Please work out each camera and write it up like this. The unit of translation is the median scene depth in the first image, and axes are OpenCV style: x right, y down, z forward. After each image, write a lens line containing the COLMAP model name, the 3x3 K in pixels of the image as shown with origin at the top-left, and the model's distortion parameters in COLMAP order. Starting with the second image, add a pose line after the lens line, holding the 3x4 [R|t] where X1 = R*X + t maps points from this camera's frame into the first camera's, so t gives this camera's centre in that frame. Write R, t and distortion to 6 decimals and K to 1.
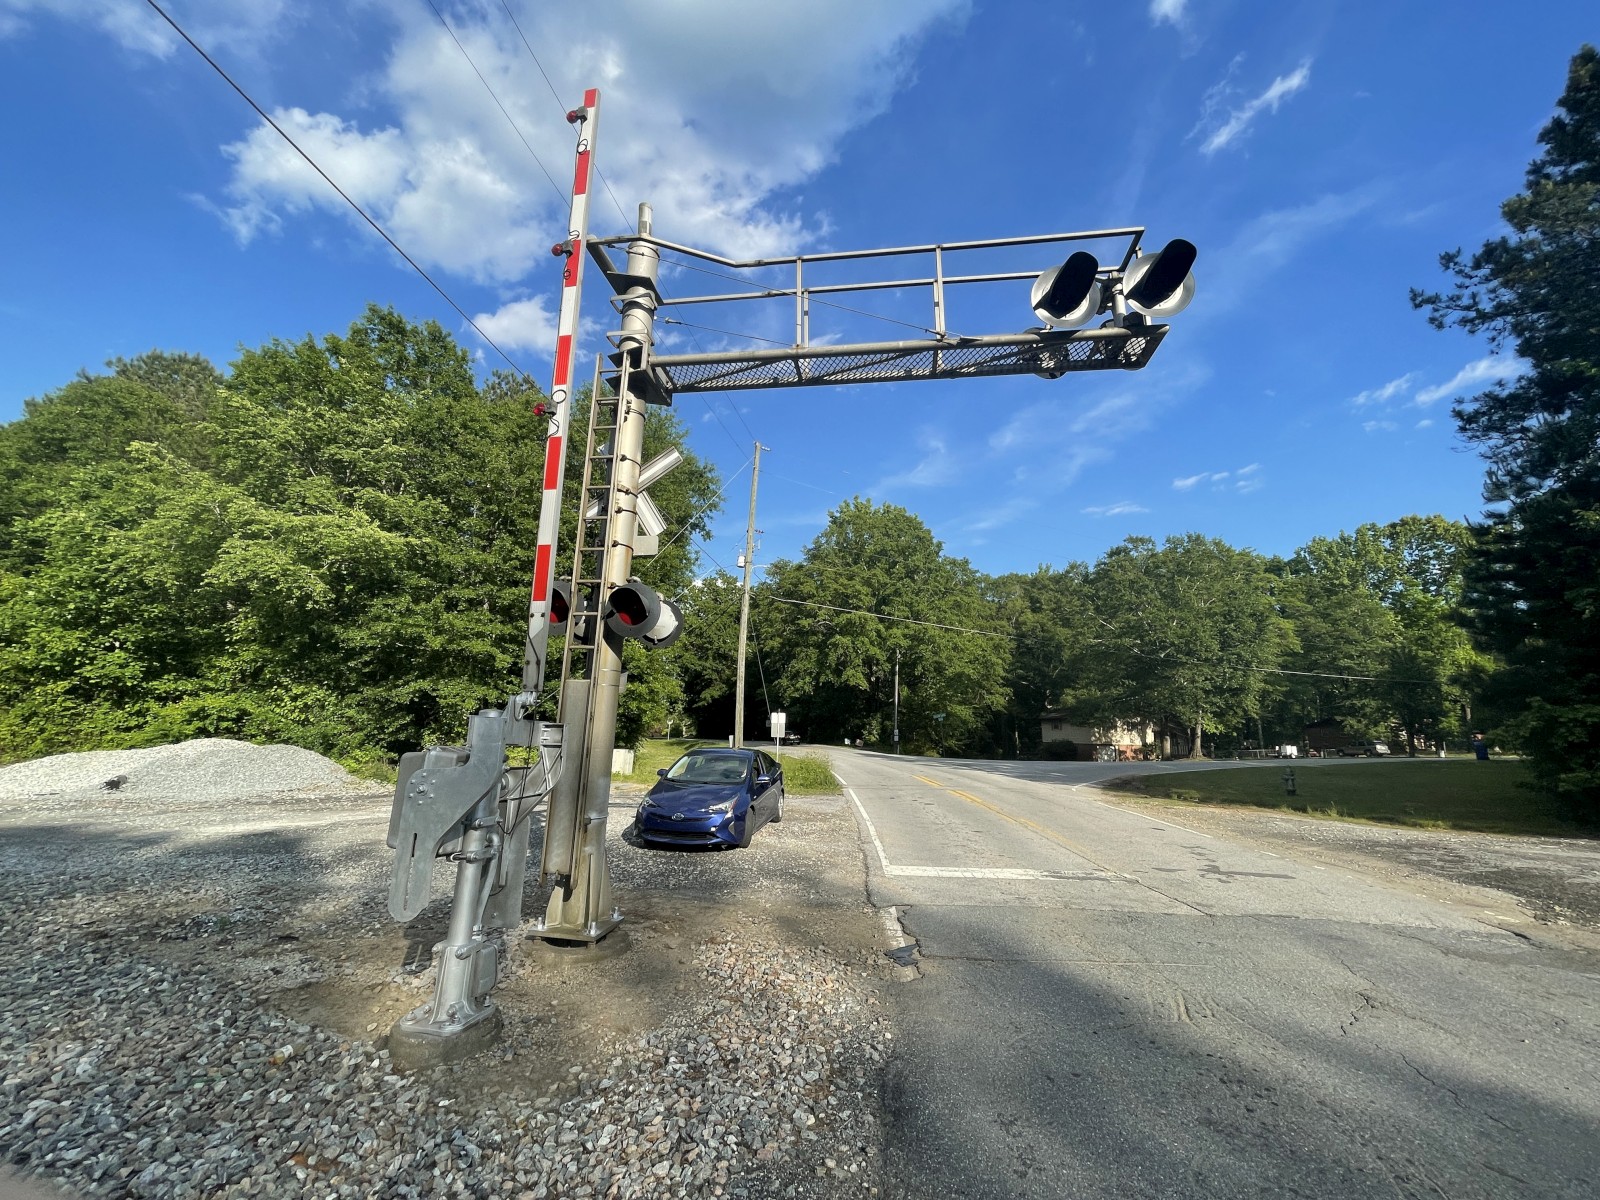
lens RADIAL K [[642.1, 0, 796.1], [0, 642.1, 599.7], [0, 0, 1]] dist [-0.004308, 0.000189]
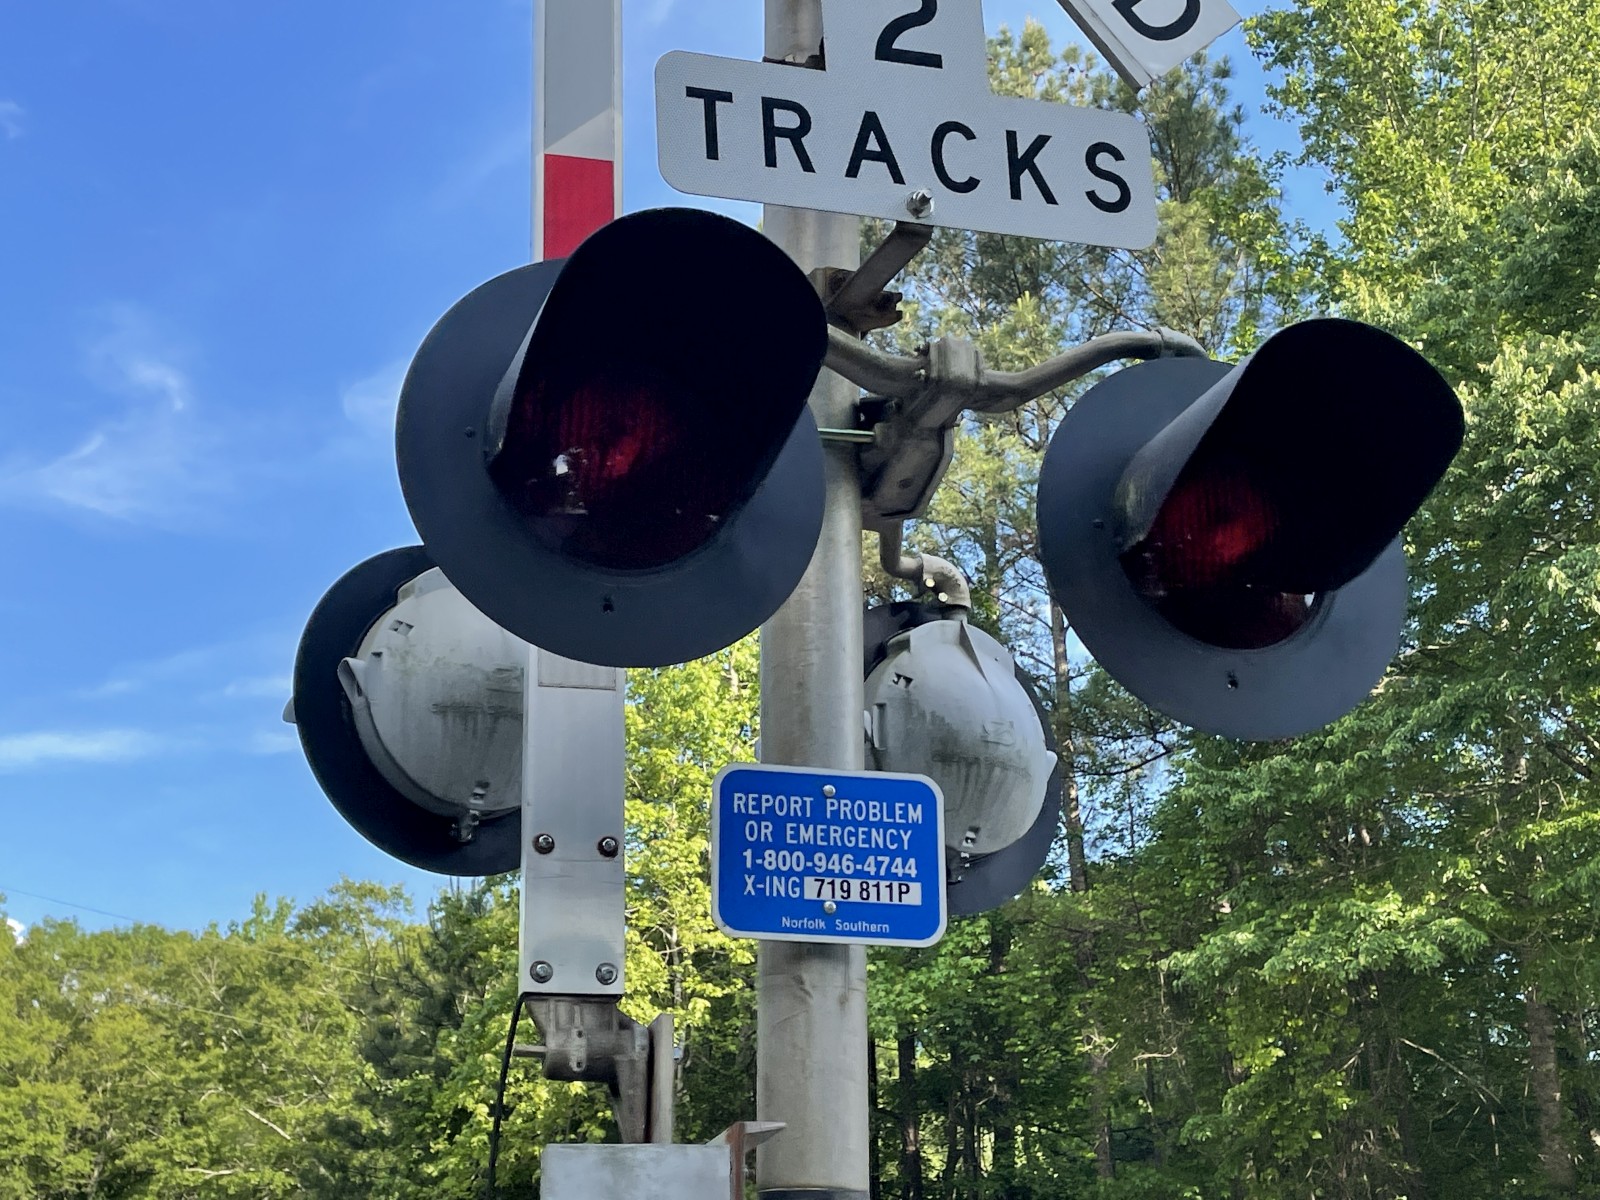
lens RADIAL K [[2376.3, 0, 800.5], [0, 2376.3, 602.3], [0, 0, 1]] dist [0.046684, 0.000000]
pose [[0.877932, 0.137724, 0.458549, 0.243592], [-0.071225, 0.984646, -0.159369, -0.143454], [-0.473458, 0.107254, 0.874262, -0.836151]]
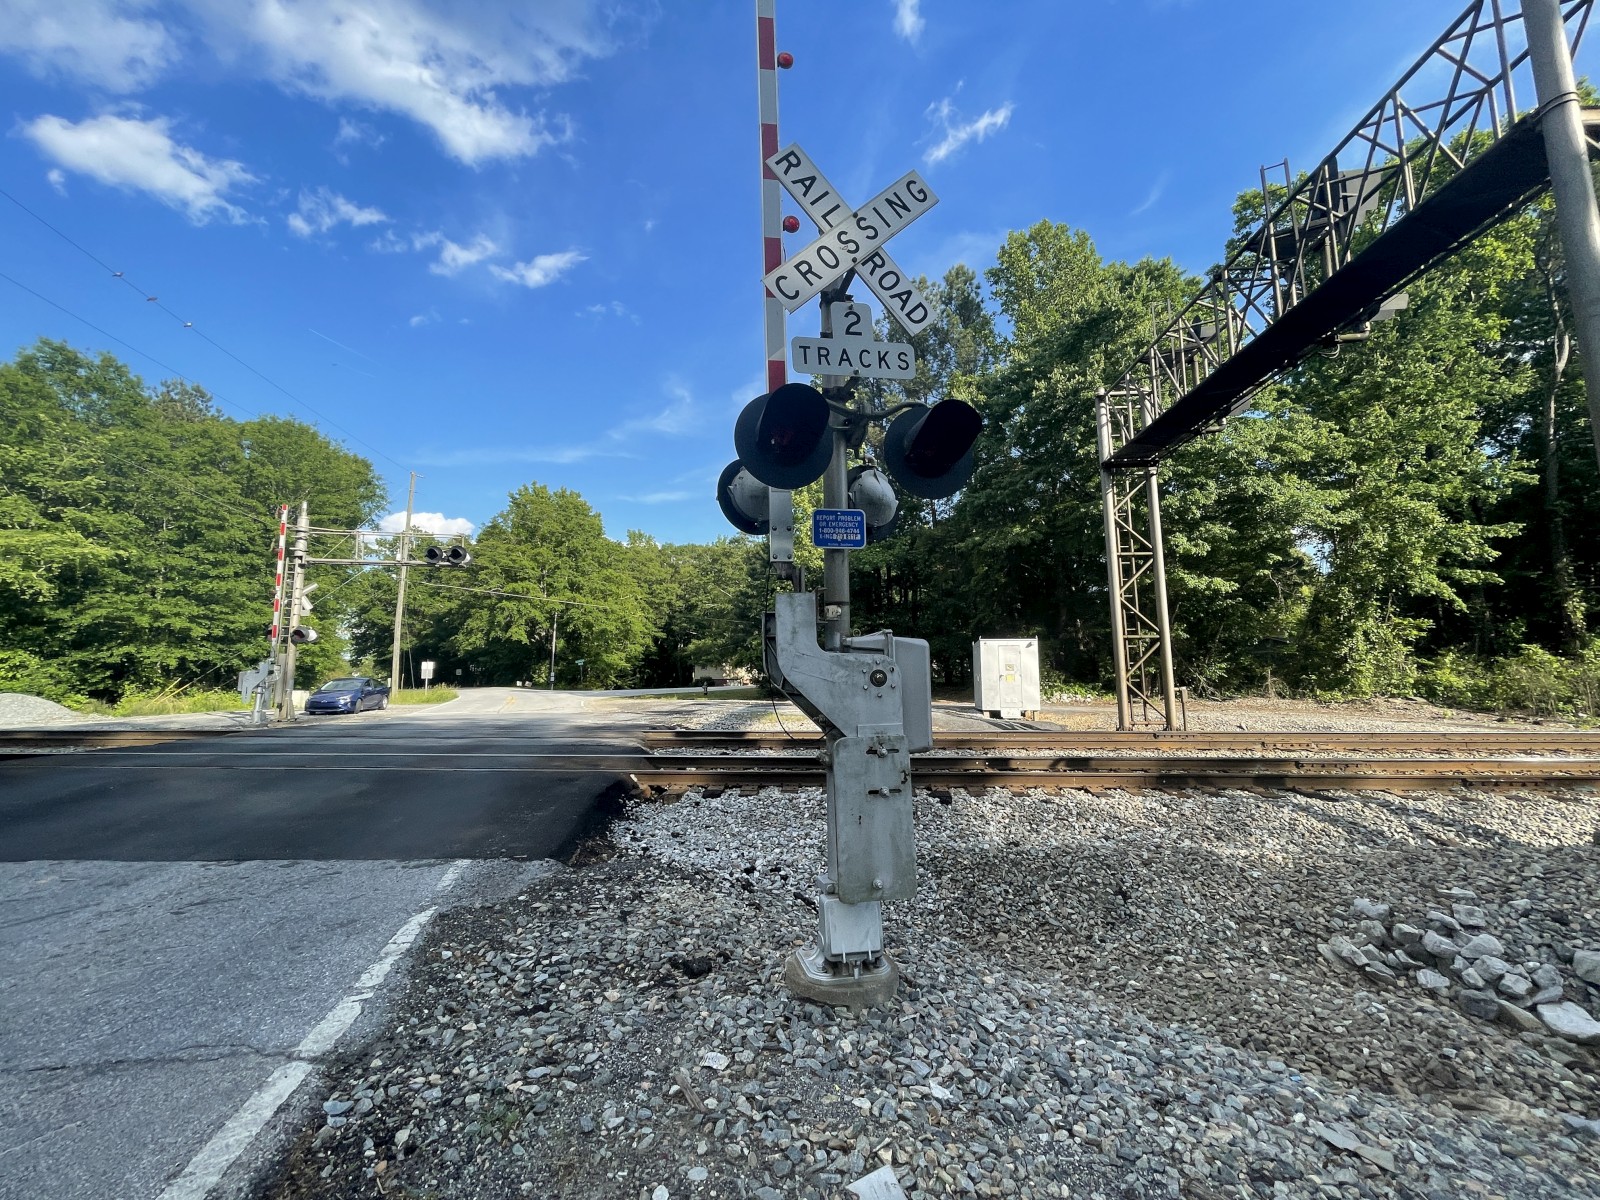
lens RADIAL K [[642.1, 0, 804.0], [0, 642.1, 595.7], [0, 0, 1]] dist [-0.004308, 0.000189]
pose [[0.919389, 0.012885, 0.393139, 0.237437], [-0.043037, 0.996758, 0.067978, -0.144894], [-0.390989, -0.079418, 0.916963, -0.865242]]
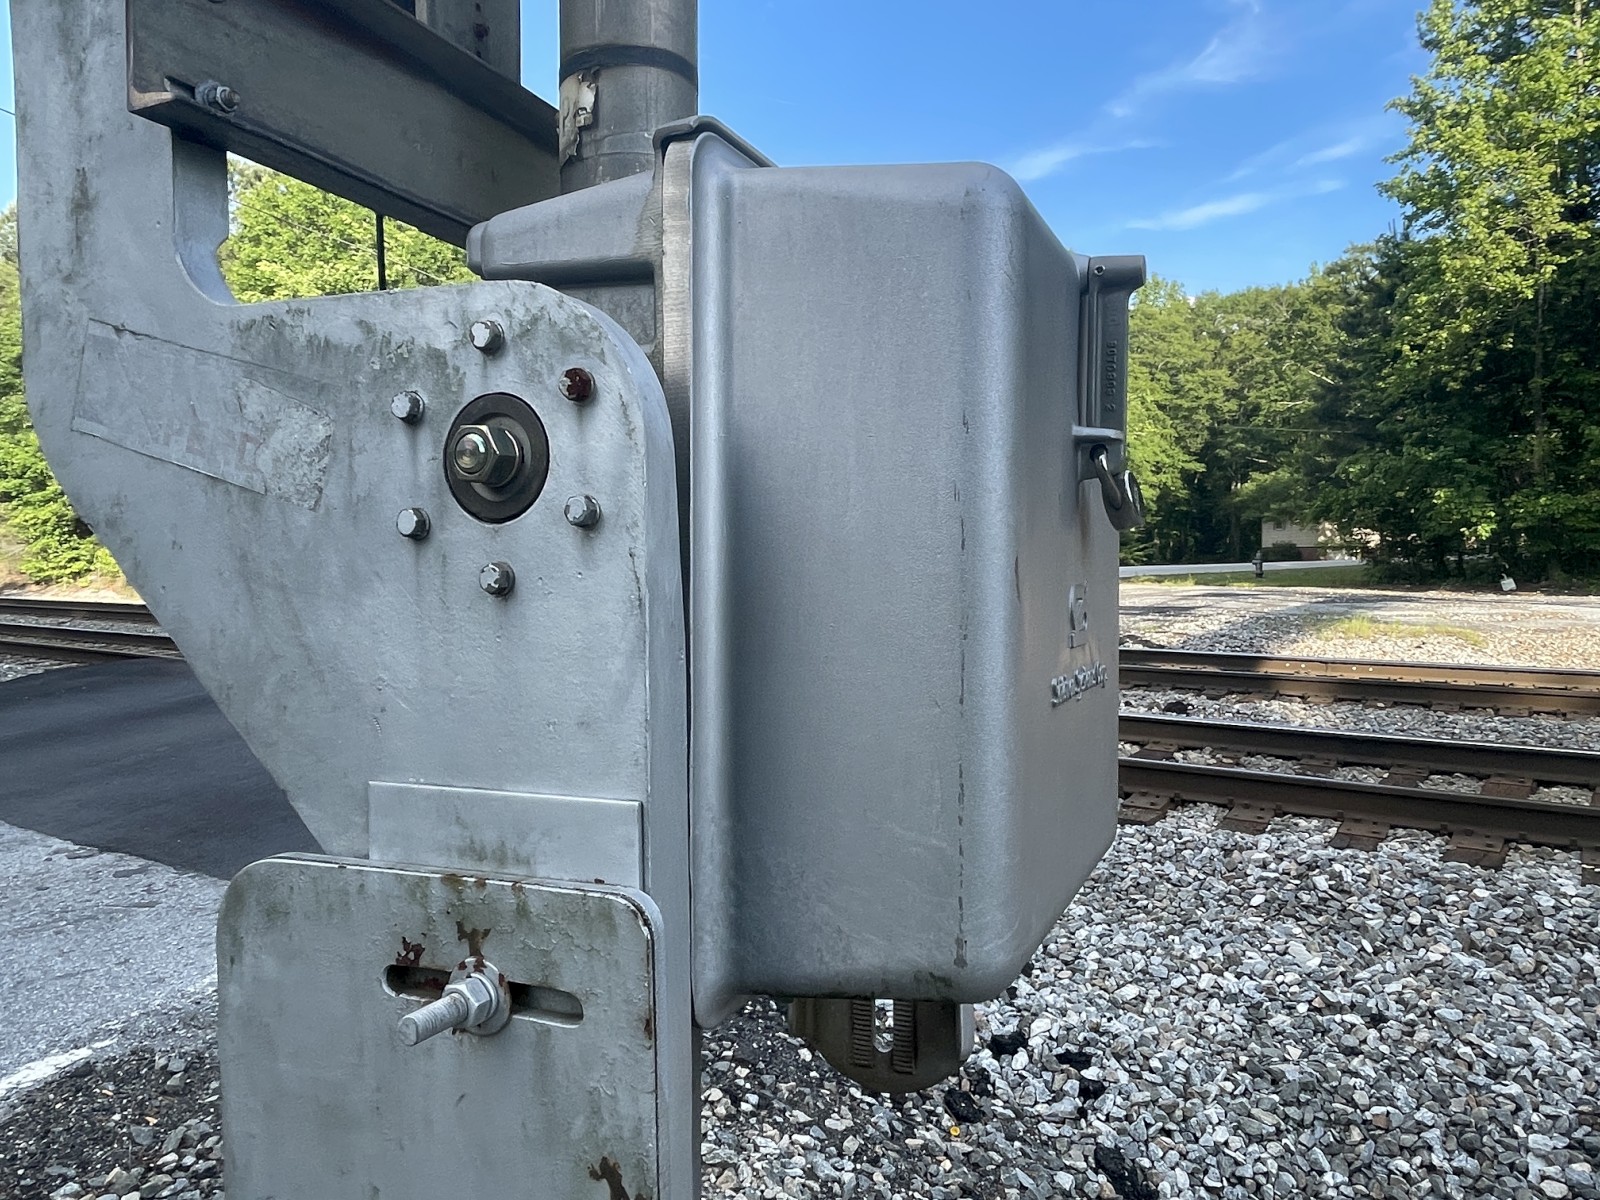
lens RADIAL K [[1112.3, 0, 812.1], [0, 1112.3, 581.9], [0, 0, 1]] dist [-0.006657, 0.002719]
pose [[0.985548, -0.035746, -0.165583, 0.335246], [0.071750, 0.973558, 0.216879, -0.117396], [0.153452, -0.225626, 0.962053, -0.762474]]
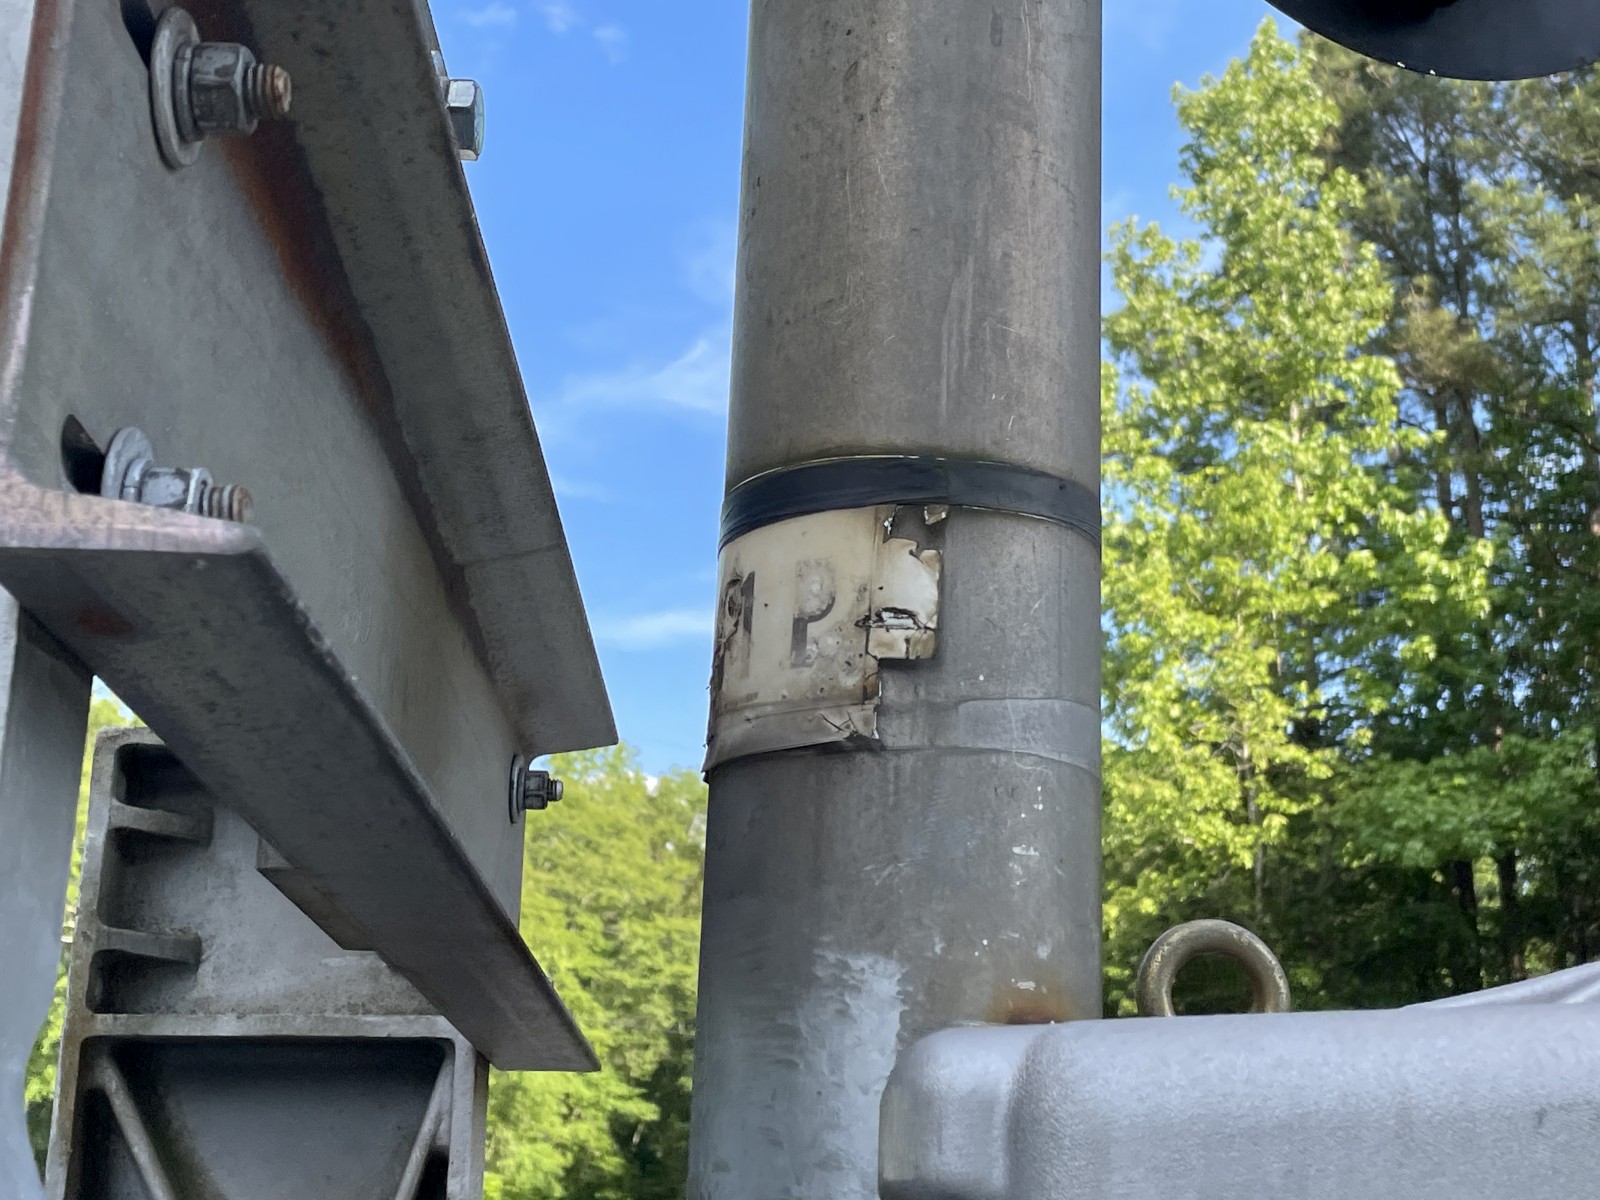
lens RADIAL K [[2269.7, 0, 826.6], [0, 2269.7, 565.6], [0, 0, 1]] dist [0.111206, 0.000000]
pose [[0.967424, 0.079424, 0.240379, 0.304896], [-0.056140, 0.993177, -0.102218, -0.125736], [-0.246858, 0.085393, 0.965282, -0.744536]]
